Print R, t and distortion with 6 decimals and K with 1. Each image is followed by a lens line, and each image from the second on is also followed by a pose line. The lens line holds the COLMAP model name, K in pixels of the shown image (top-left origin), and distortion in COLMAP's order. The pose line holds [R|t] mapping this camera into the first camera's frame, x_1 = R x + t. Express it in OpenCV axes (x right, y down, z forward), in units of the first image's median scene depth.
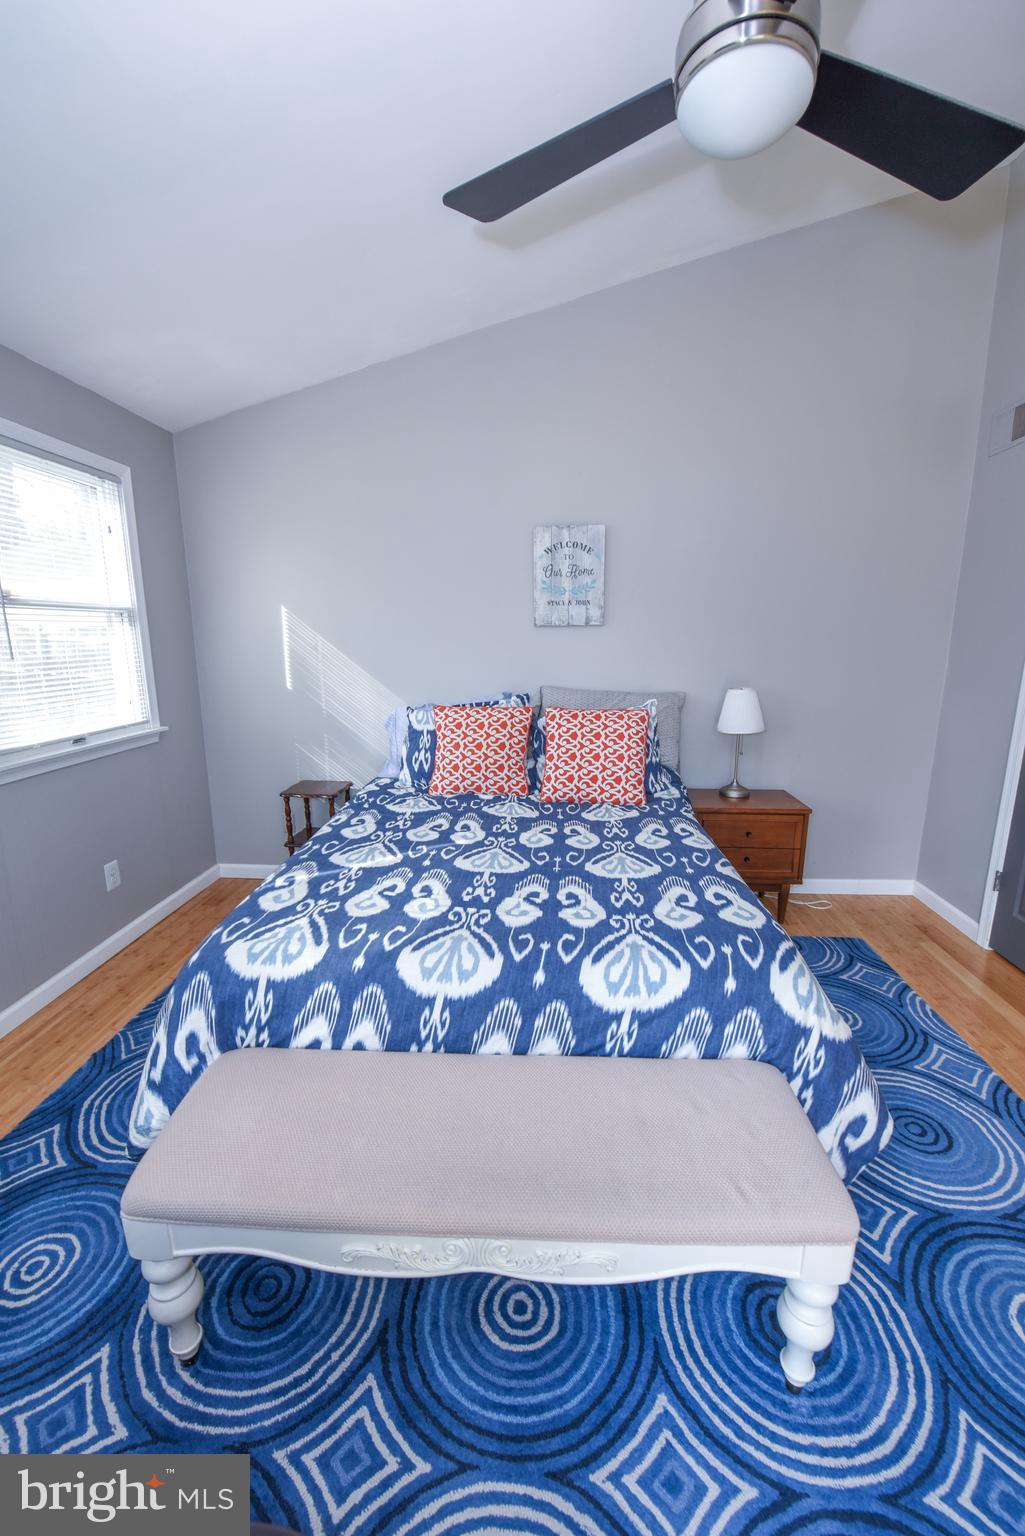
lens RADIAL K [[635.5, 0, 531.0], [0, 635.5, 773.6], [0, 0, 1]] dist [-0.013971, -0.003105]
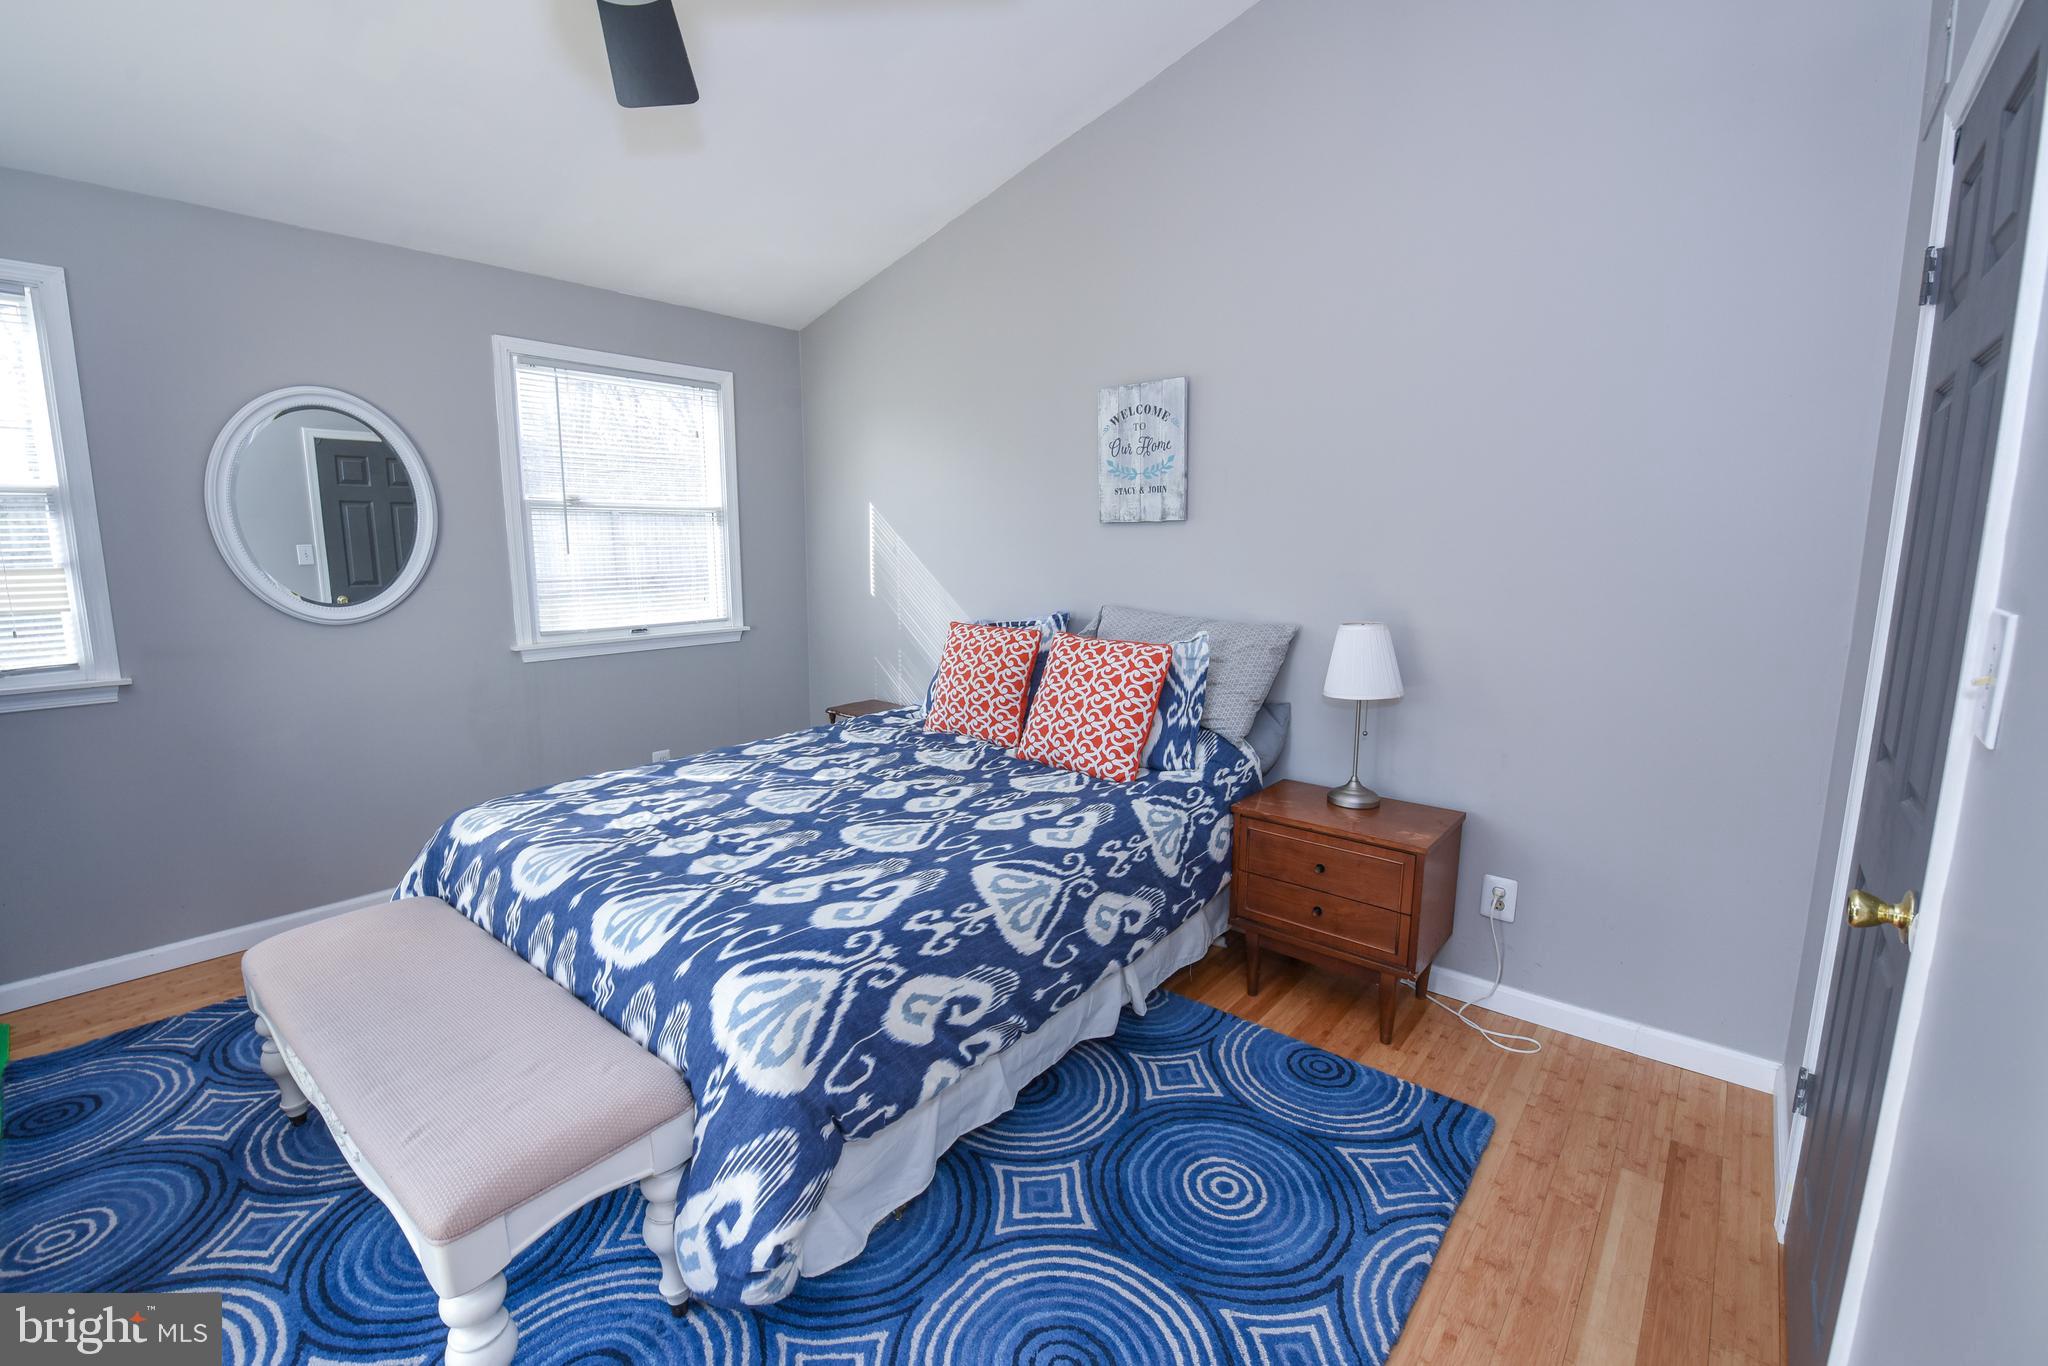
lens RADIAL K [[890.7, 0, 1012.7], [0, 890.7, 669.2], [0, 0, 1]] dist [-0.014202, -0.004474]
pose [[0.791081, 0.090618, -0.604962, 0.787792], [-0.132827, 0.990817, -0.025276, -0.037938], [0.597116, 0.100350, 0.795853, 0.203313]]
